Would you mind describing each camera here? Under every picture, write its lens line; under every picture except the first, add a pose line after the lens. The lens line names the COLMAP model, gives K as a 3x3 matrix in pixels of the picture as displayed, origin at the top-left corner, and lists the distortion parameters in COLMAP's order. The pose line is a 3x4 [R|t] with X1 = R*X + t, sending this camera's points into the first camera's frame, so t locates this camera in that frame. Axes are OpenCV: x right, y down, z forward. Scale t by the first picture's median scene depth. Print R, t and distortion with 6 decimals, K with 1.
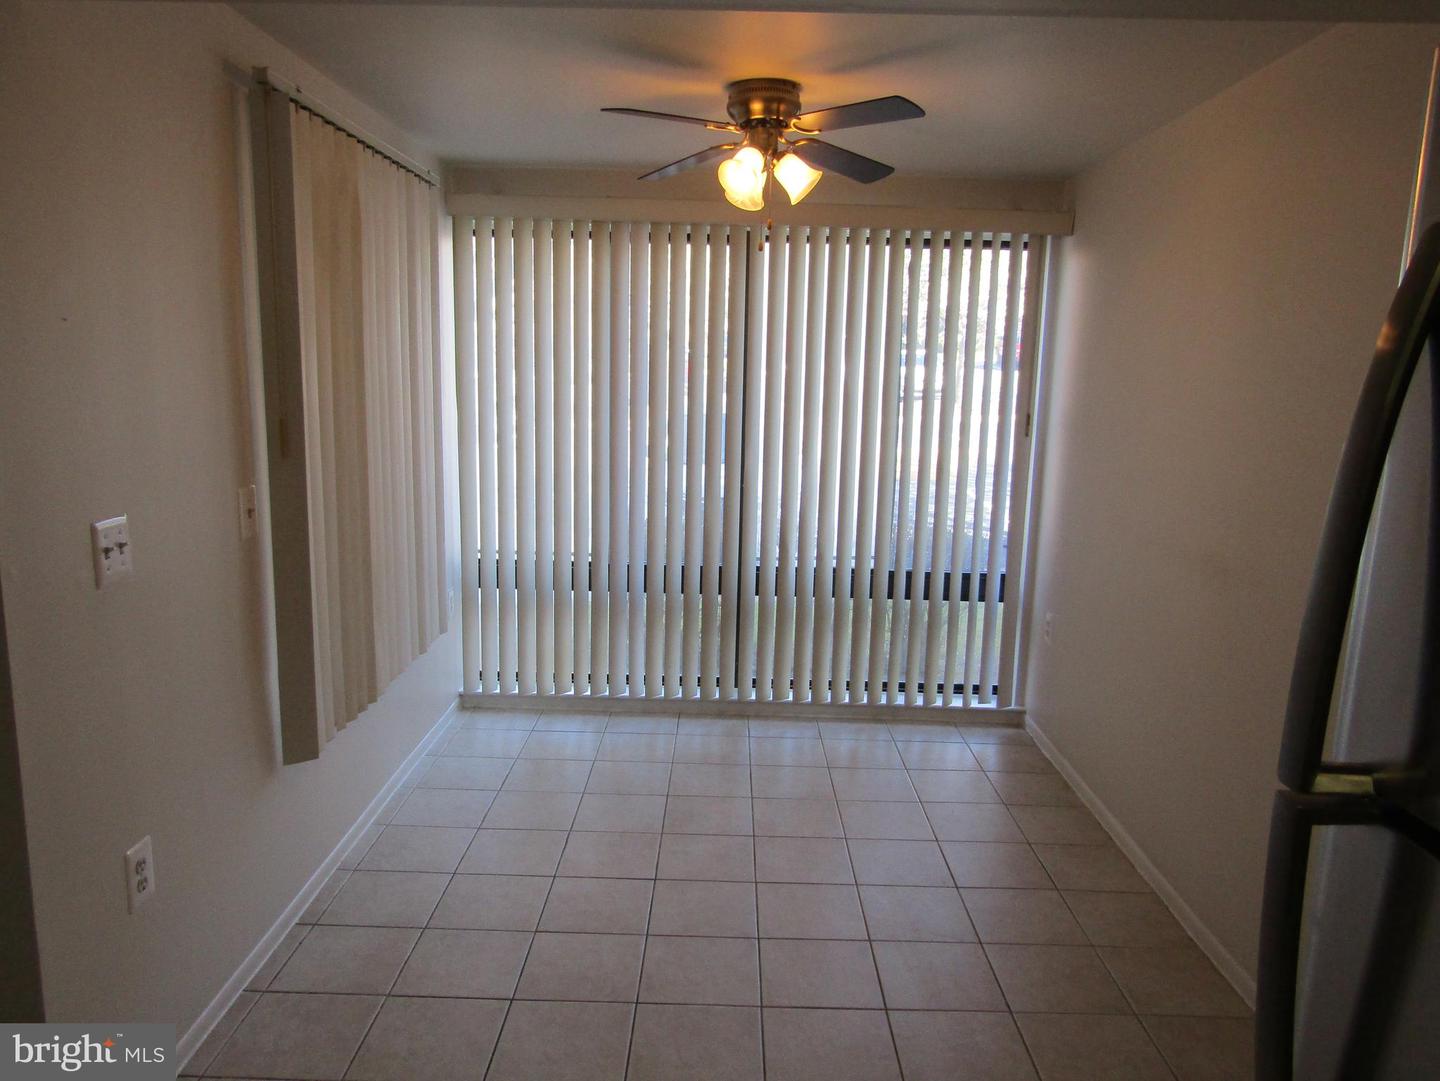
lens RADIAL K [[1022.5, 0, 720.4], [0, 1022.5, 542.0], [0, 0, 1]] dist [-0.004338, -0.003000]
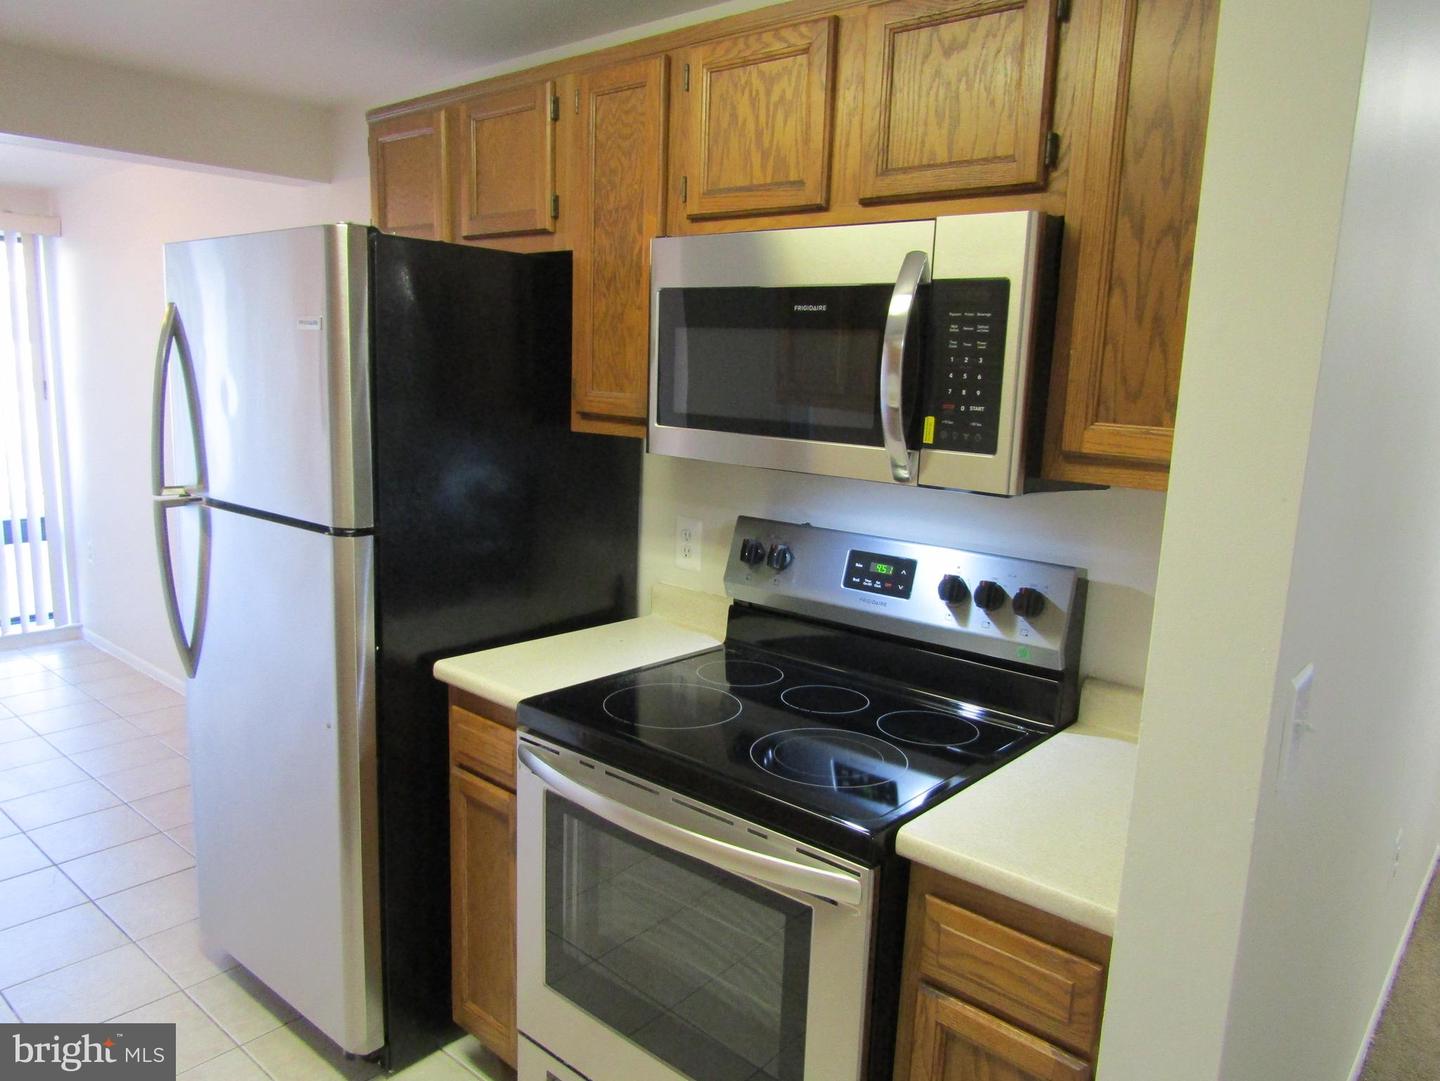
lens RADIAL K [[1022.5, 0, 719.5], [0, 1022.5, 540.4], [0, 0, 1]] dist [-0.004338, -0.003000]
pose [[0.648477, -0.133768, 0.749389, -0.108216], [0.113908, 0.990407, 0.078221, 0.056643], [-0.752664, 0.034637, 0.657493, -0.381372]]
